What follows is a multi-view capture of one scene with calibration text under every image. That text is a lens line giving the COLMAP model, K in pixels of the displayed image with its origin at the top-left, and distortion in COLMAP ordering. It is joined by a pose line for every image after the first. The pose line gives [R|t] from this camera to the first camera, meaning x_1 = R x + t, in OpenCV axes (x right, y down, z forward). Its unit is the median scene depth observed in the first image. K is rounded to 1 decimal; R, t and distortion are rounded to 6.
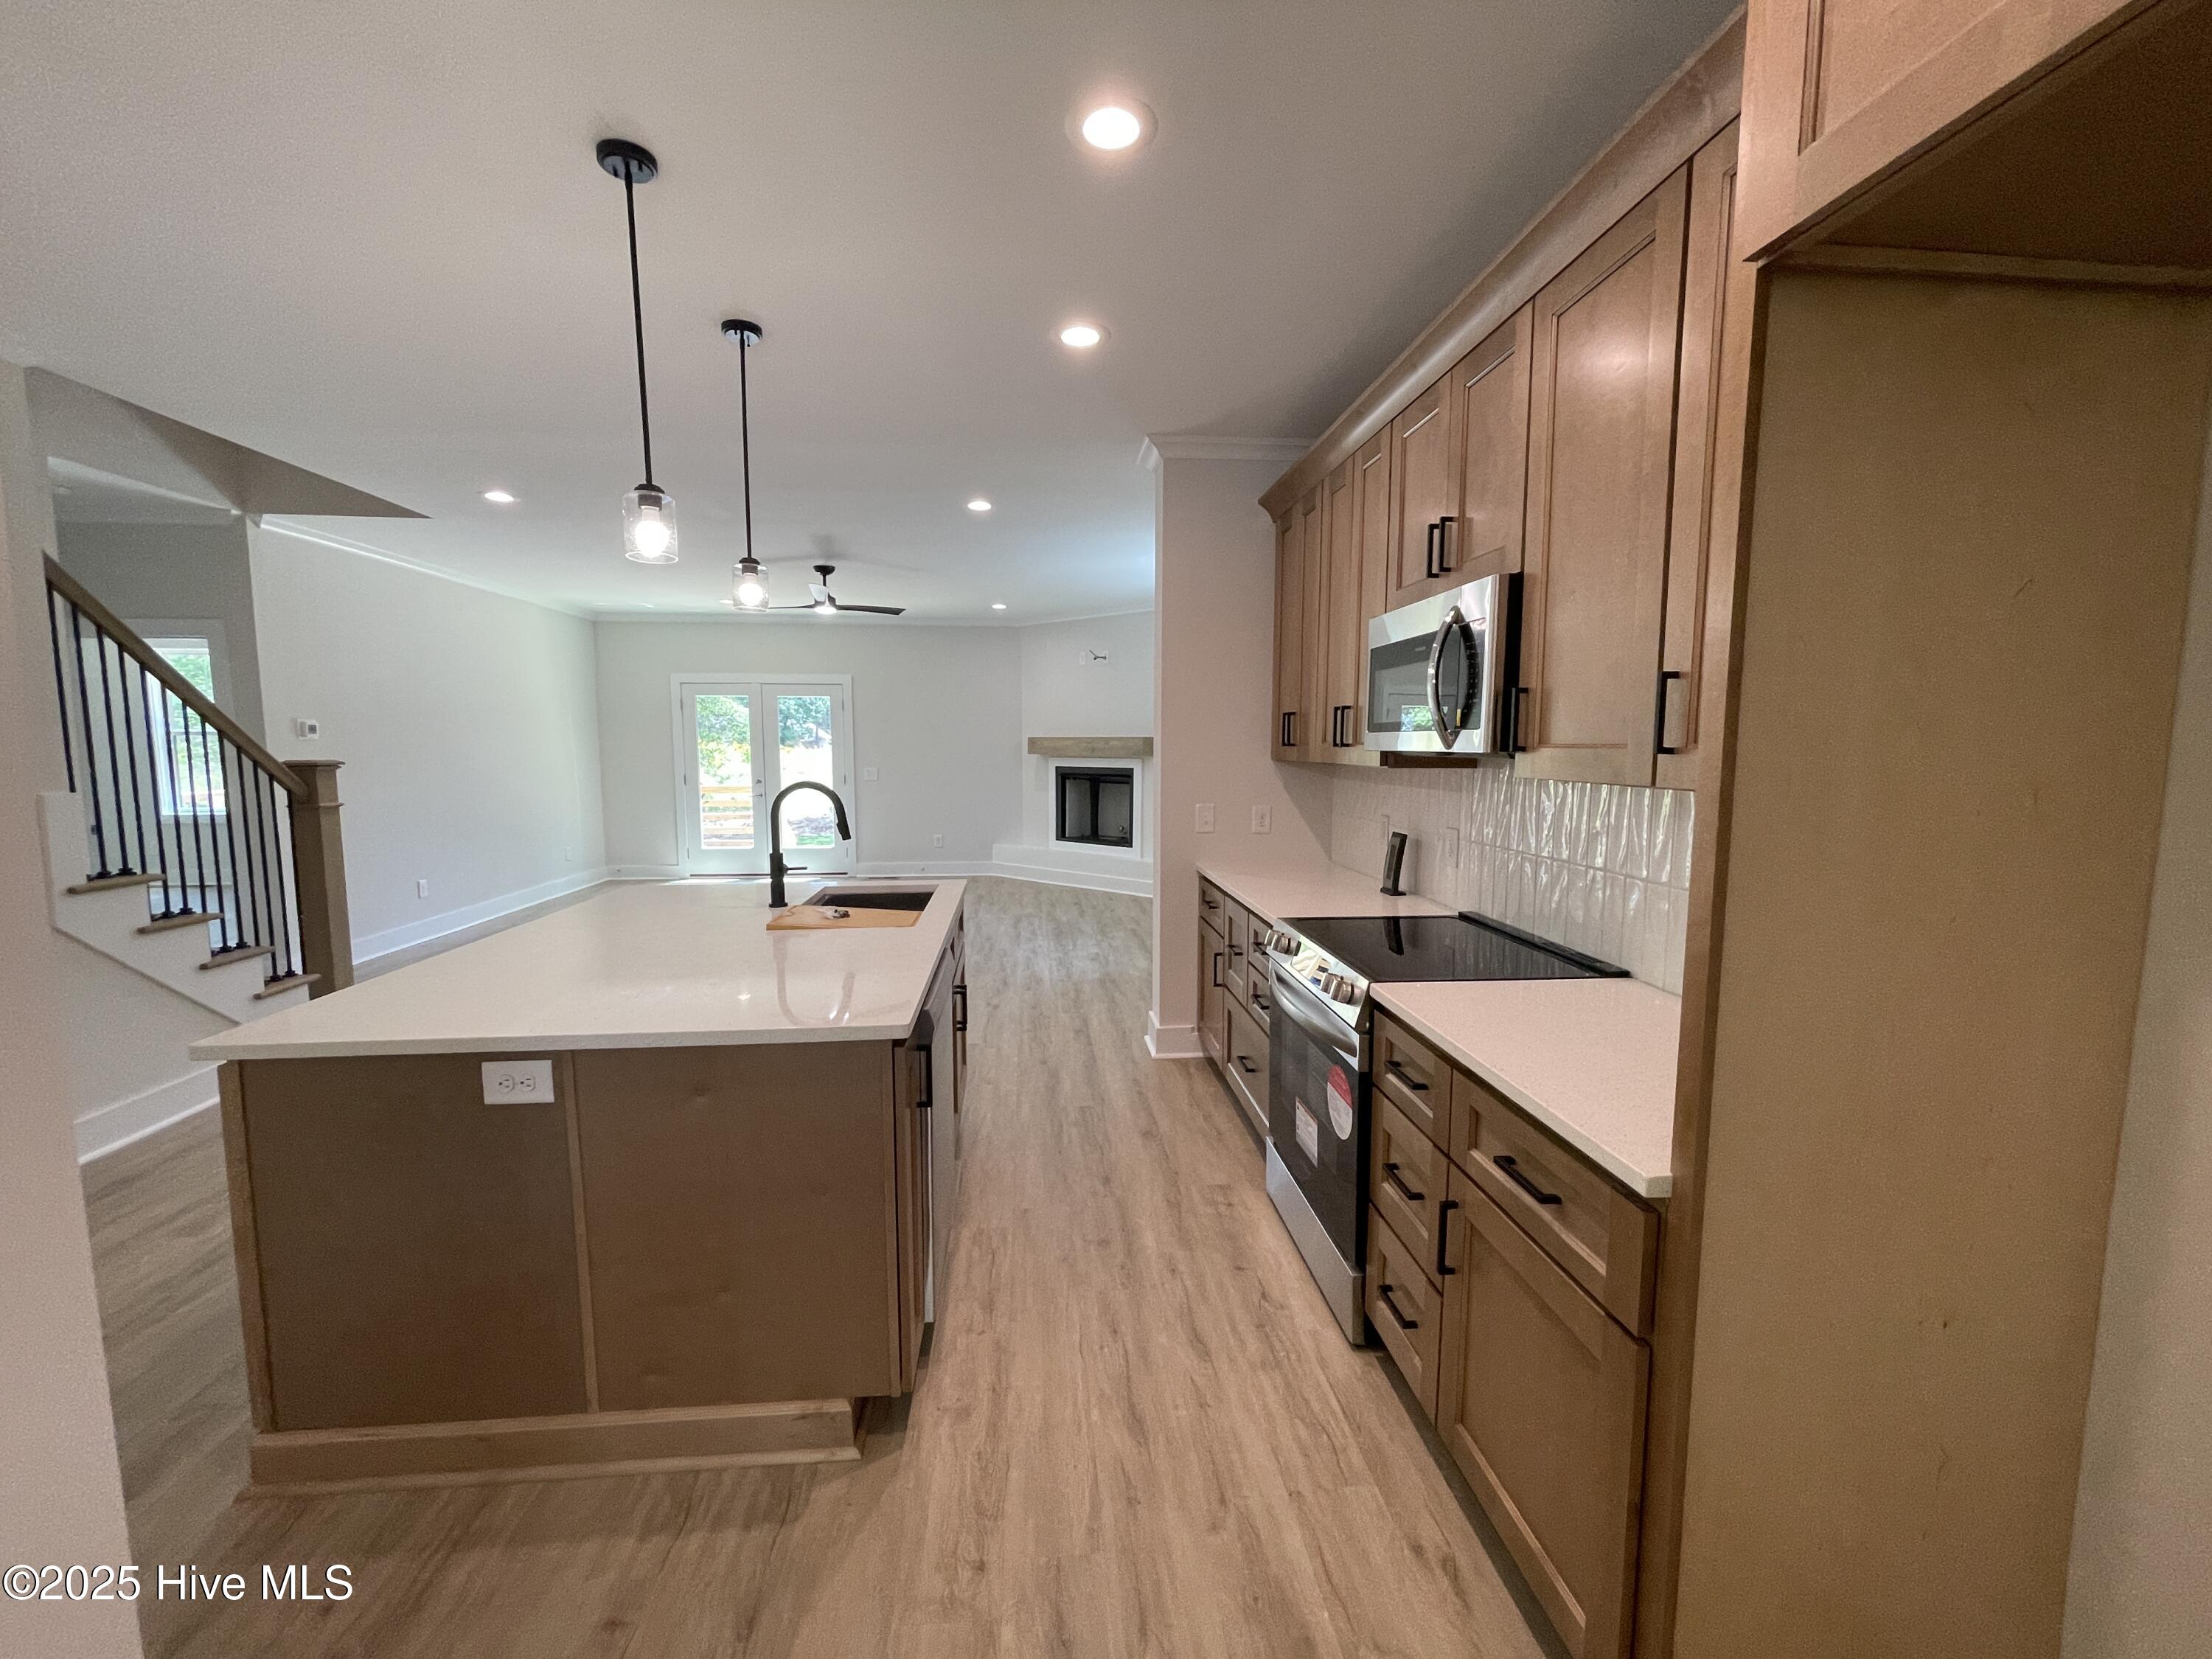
lens RADIAL K [[895.1, 0, 1111.7], [0, 895.1, 835.5], [0, 0, 1]] dist [0.001009, -0.000178]
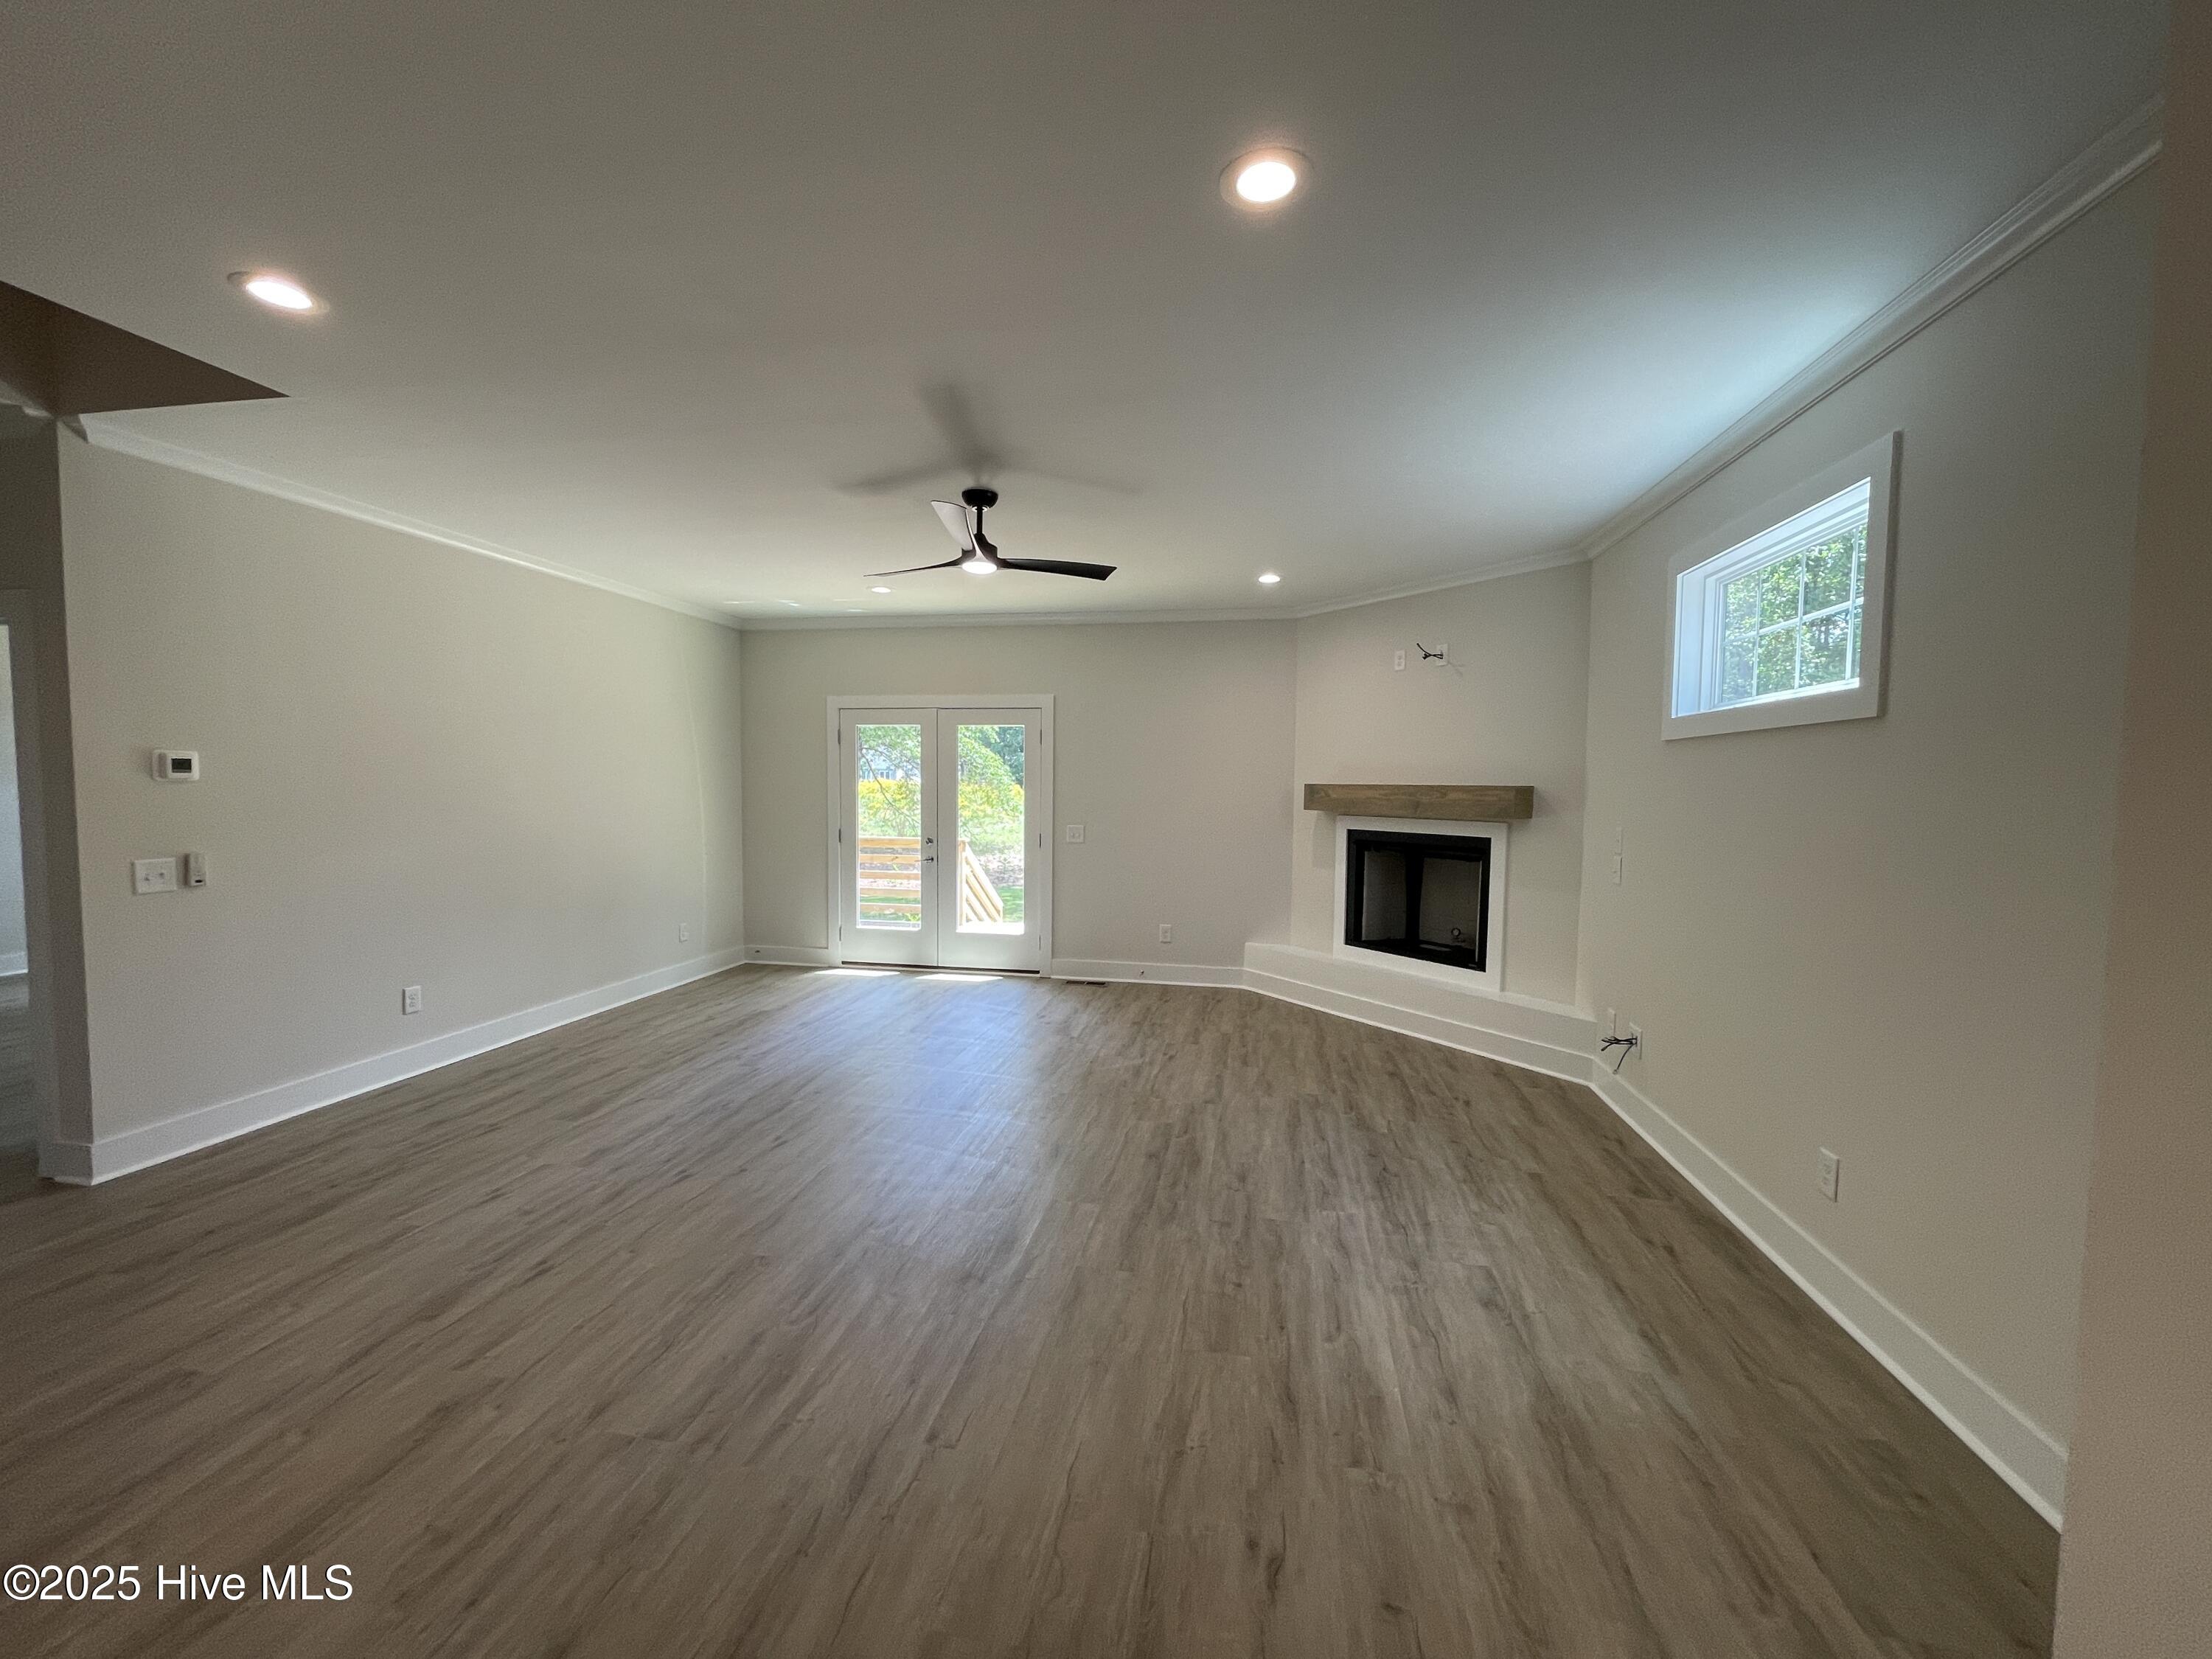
lens RADIAL K [[895.1, 0, 1096.3], [0, 895.1, 834.5], [0, 0, 1]] dist [0.001009, -0.000178]
pose [[0.959033, 0.024052, -0.282270, -0.060235], [-0.037810, 0.998342, -0.043395, -0.042621], [0.280758, 0.052290, 0.958353, 0.368391]]
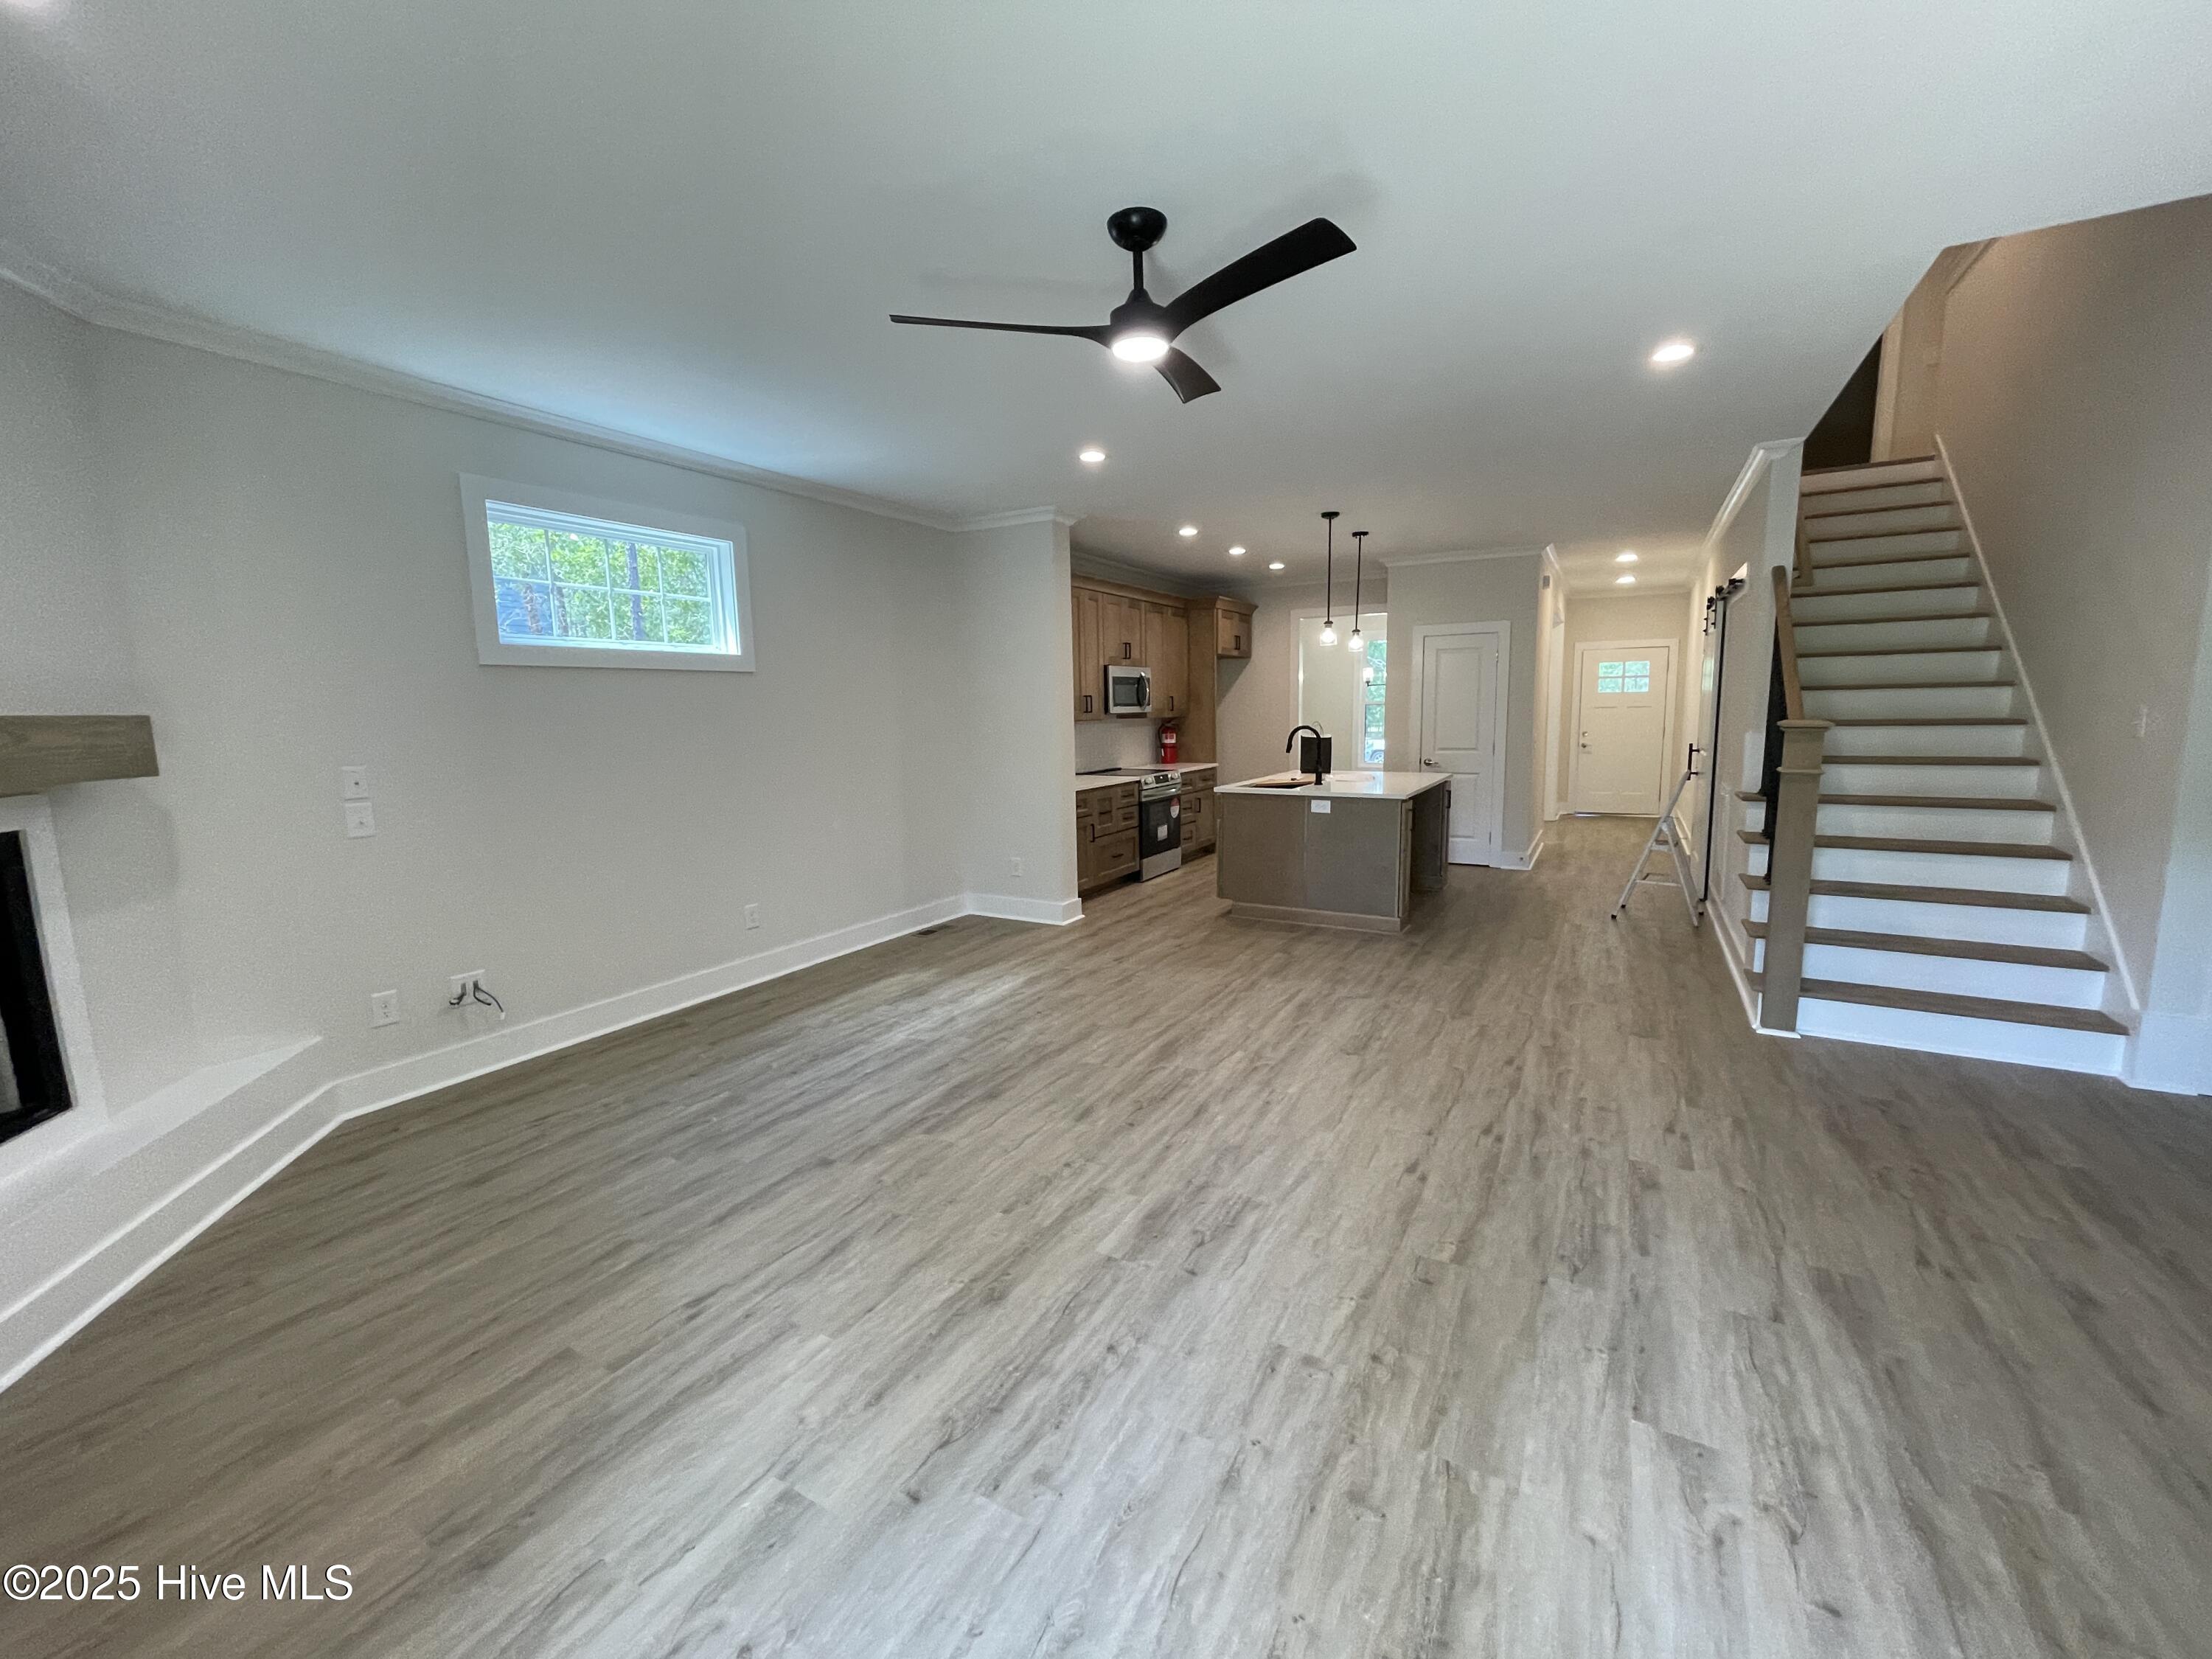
lens RADIAL K [[895.1, 0, 1101.5], [0, 895.1, 823.6], [0, 0, 1]] dist [0.001009, -0.000178]
pose [[-0.814049, -0.060843, 0.577601, -0.415131], [0.077529, 0.974214, 0.211887, -0.112273], [-0.575598, 0.217268, -0.788341, 1.049415]]
